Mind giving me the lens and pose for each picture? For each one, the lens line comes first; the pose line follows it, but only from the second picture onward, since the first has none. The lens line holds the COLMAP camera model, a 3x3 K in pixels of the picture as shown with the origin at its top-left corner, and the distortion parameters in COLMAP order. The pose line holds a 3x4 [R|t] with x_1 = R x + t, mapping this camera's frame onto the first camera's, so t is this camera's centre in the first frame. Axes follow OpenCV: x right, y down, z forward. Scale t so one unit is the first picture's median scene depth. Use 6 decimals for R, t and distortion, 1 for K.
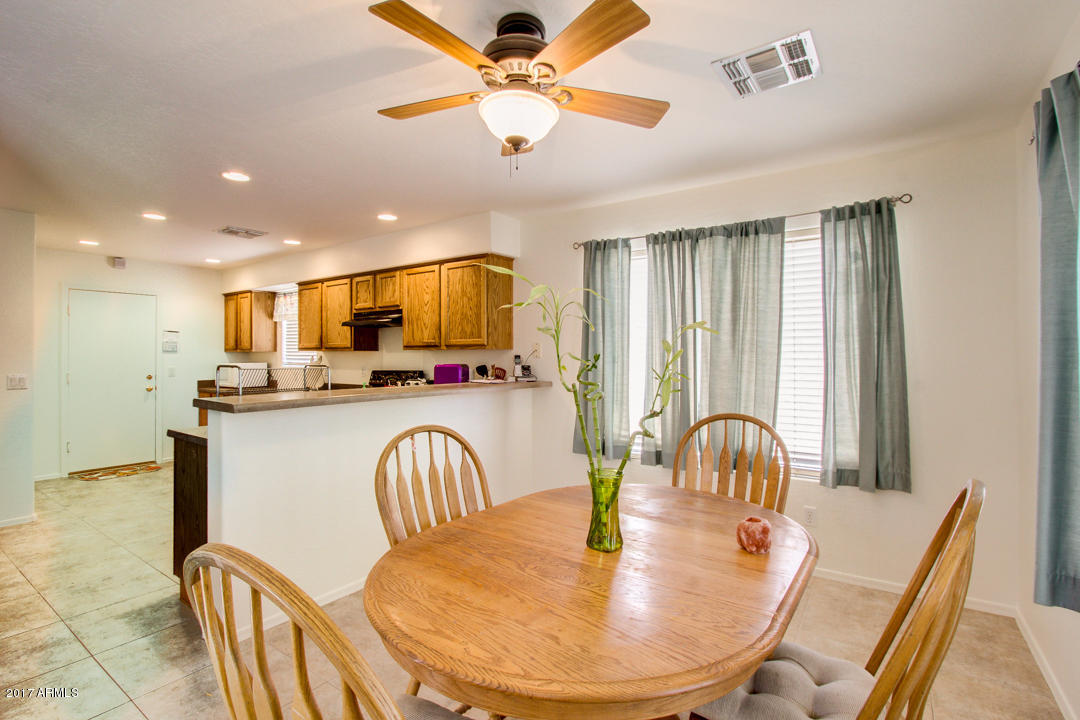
lens RADIAL K [[513.3, 0, 545.4], [0, 513.3, 355.0], [0, 0, 1]] dist [-0.023830, 0.004169]
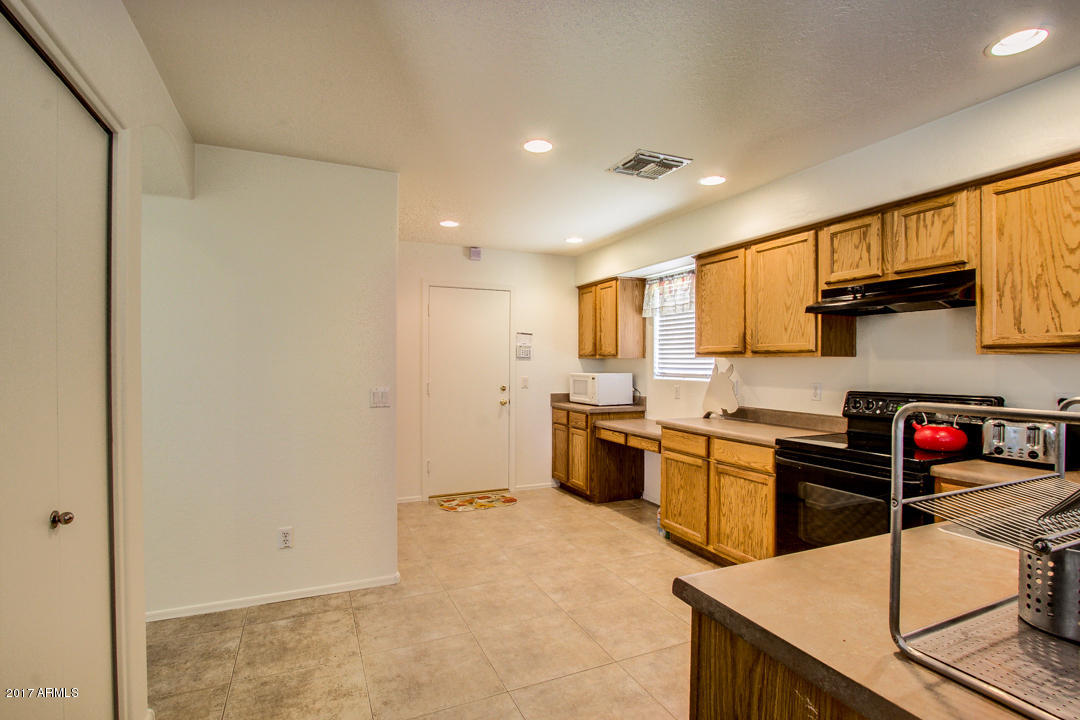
lens RADIAL K [[513.3, 0, 554.0], [0, 513.3, 366.1], [0, 0, 1]] dist [-0.023830, 0.004169]
pose [[0.874936, 0.007225, -0.484185, -0.411550], [-0.003111, 0.999952, 0.009300, -0.002650], [0.484228, -0.006631, 0.874916, 0.412915]]
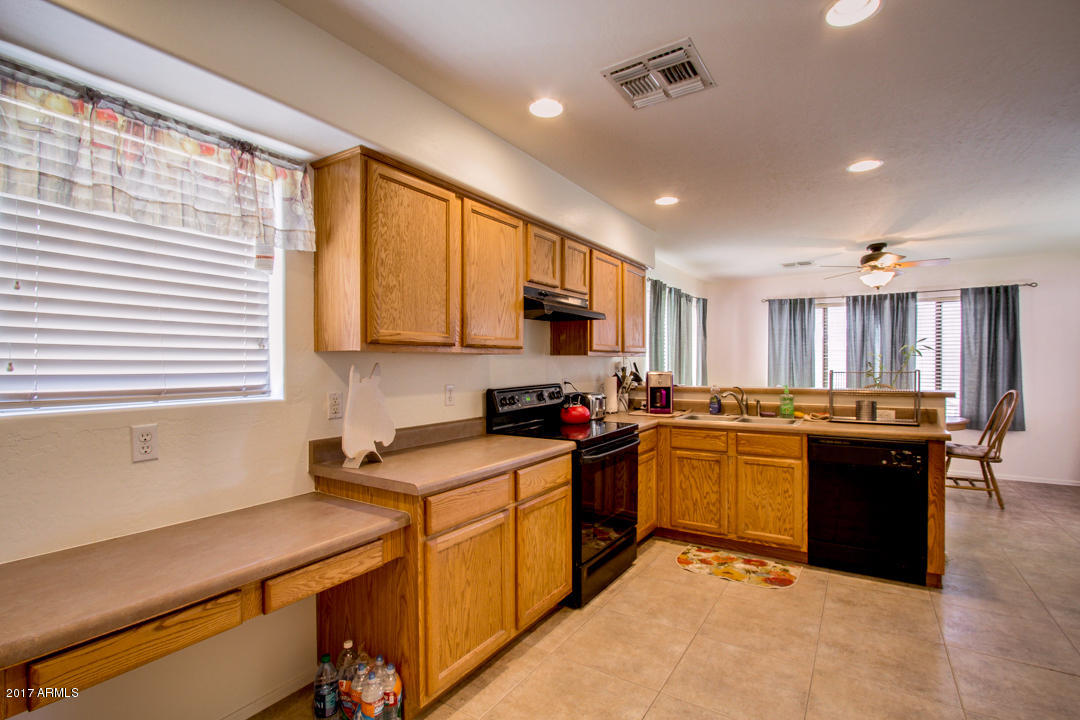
lens RADIAL K [[513.3, 0, 545.4], [0, 513.3, 363.2], [0, 0, 1]] dist [-0.023830, 0.004169]
pose [[-0.066004, -0.004930, 0.997807, -1.059259], [-0.005787, 0.999973, 0.004557, -0.002047], [-0.997803, -0.005473, -0.066031, 1.157017]]
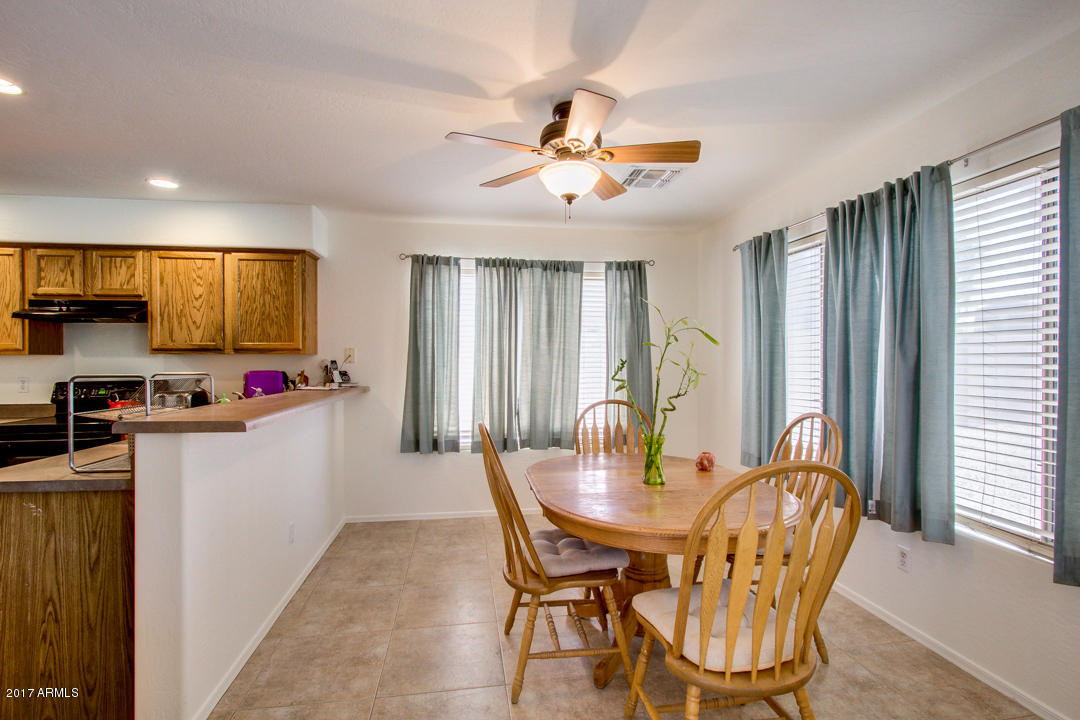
lens RADIAL K [[513.3, 0, 541.5], [0, 513.3, 357.0], [0, 0, 1]] dist [-0.023830, 0.004169]
pose [[0.713518, -0.004519, 0.700622, -0.407763], [0.000619, 0.999983, 0.005819, -0.010400], [-0.700637, -0.003718, 0.713508, 0.044838]]
